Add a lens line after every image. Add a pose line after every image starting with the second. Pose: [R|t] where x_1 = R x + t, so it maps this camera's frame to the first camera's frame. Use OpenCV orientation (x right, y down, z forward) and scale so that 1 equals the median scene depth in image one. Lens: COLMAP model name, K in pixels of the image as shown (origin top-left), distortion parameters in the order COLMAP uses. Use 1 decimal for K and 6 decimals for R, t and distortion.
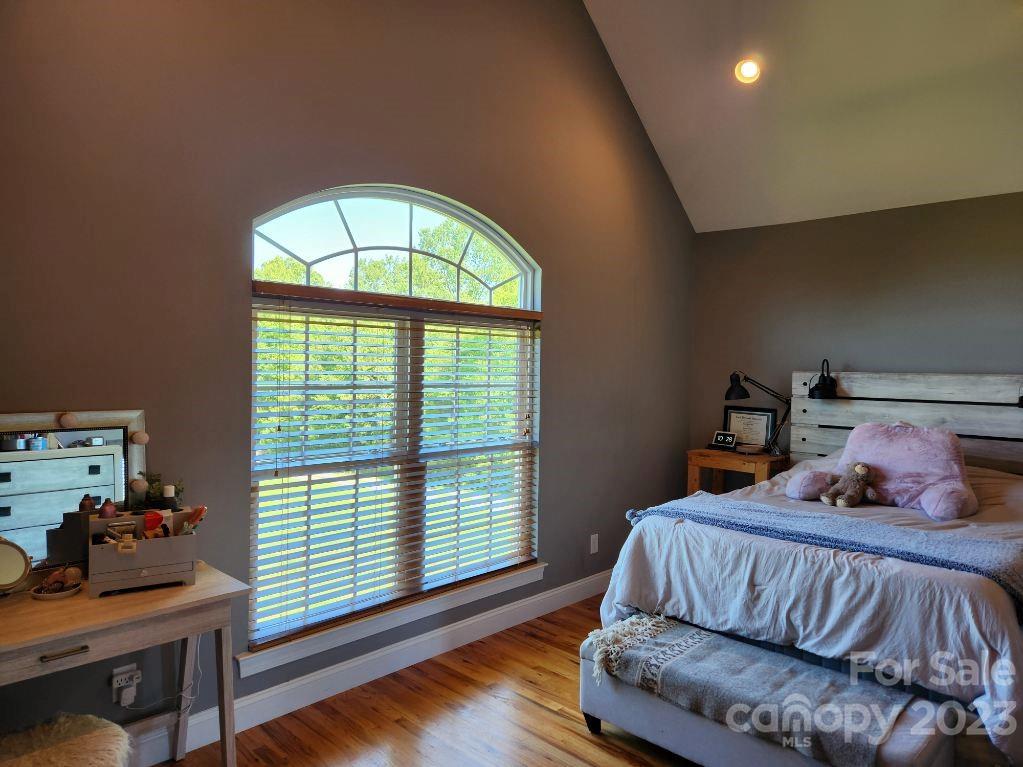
lens RADIAL K [[672.3, 0, 518.7], [0, 672.3, 384.3], [0, 0, 1]] dist [0.078211, -0.073079]
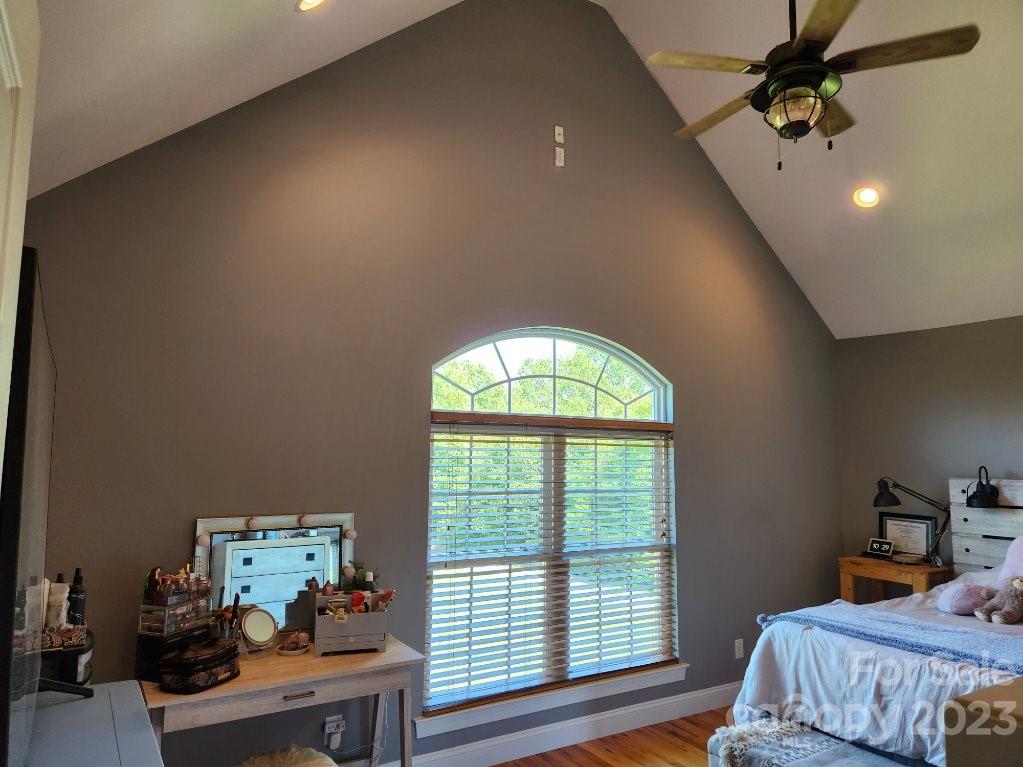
lens RADIAL K [[693.8, 0, 509.2], [0, 693.8, 379.4], [0, 0, 1]] dist [0.087771, -0.077574]
pose [[0.965183, -0.034632, -0.259271, 0.084898], [-0.000462, 0.990969, -0.134089, -0.029834], [0.261573, 0.129540, 0.956451, -0.204818]]
